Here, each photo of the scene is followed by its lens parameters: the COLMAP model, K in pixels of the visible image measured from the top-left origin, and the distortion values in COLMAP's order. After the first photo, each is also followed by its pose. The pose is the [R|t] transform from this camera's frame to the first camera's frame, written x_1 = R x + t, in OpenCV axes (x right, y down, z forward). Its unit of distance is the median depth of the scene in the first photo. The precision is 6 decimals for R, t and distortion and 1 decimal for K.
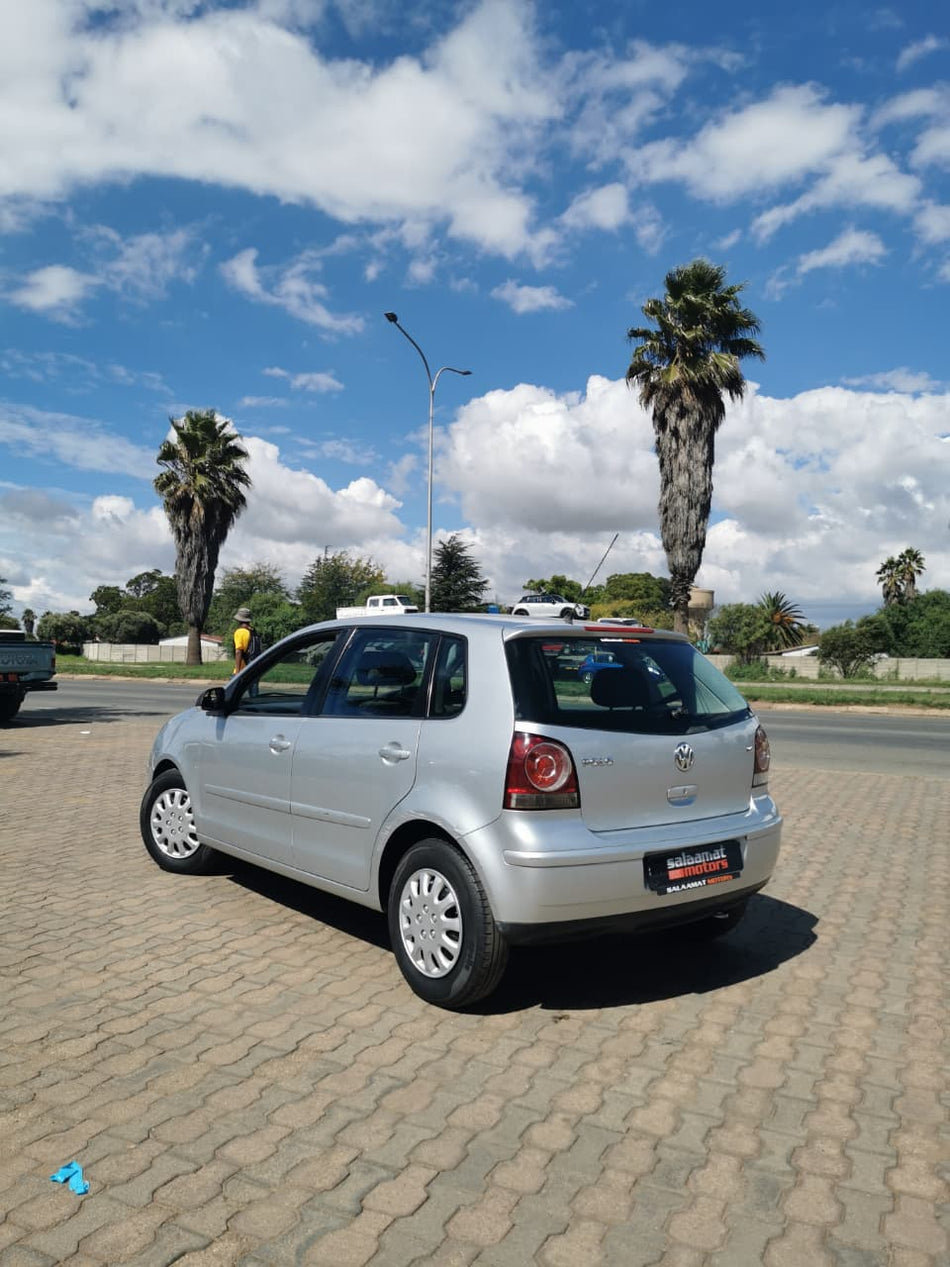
lens RADIAL K [[984.8, 0, 467.9], [0, 984.8, 609.6], [0, 0, 1]] dist [0.010848, -0.035987]
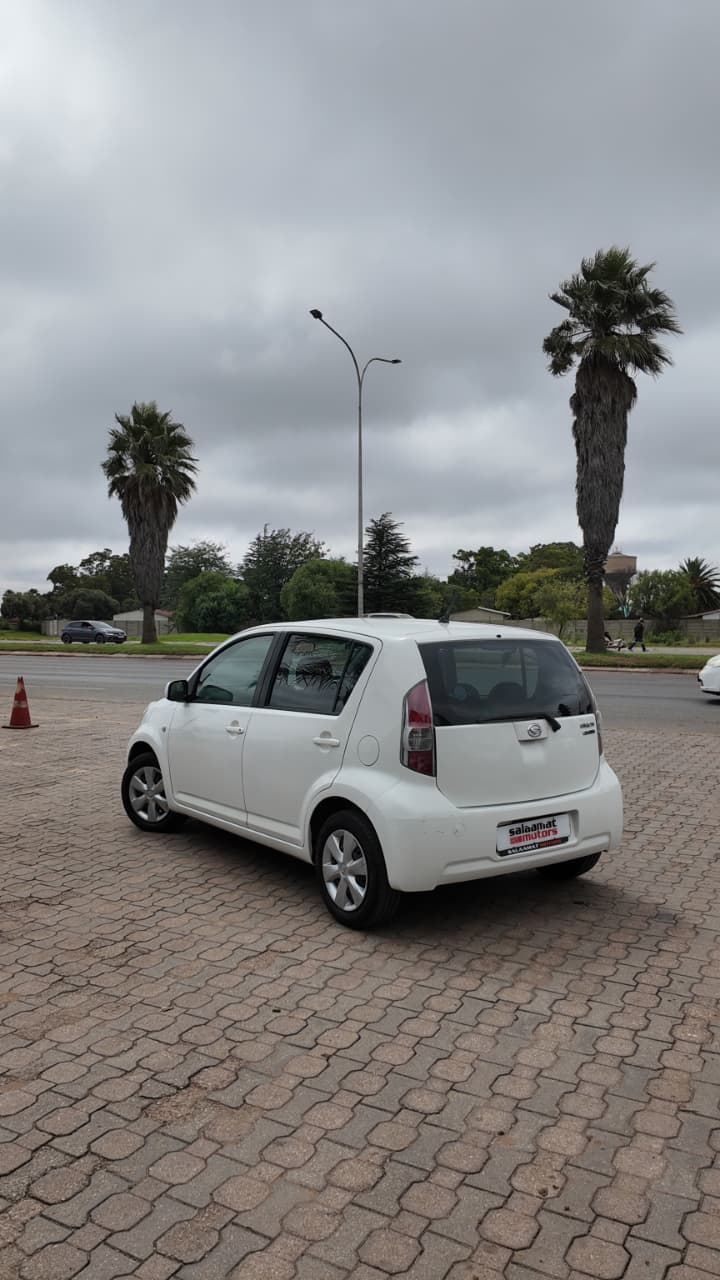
lens RADIAL K [[930.7, 0, 351.5], [0, 930.7, 634.3], [0, 0, 1]] dist [0.088458, -0.131636]
pose [[0.998396, -0.019599, -0.053108, 0.025117], [0.022689, 0.998046, 0.058222, -0.074593], [0.051863, -0.059333, 0.996890, -0.281666]]
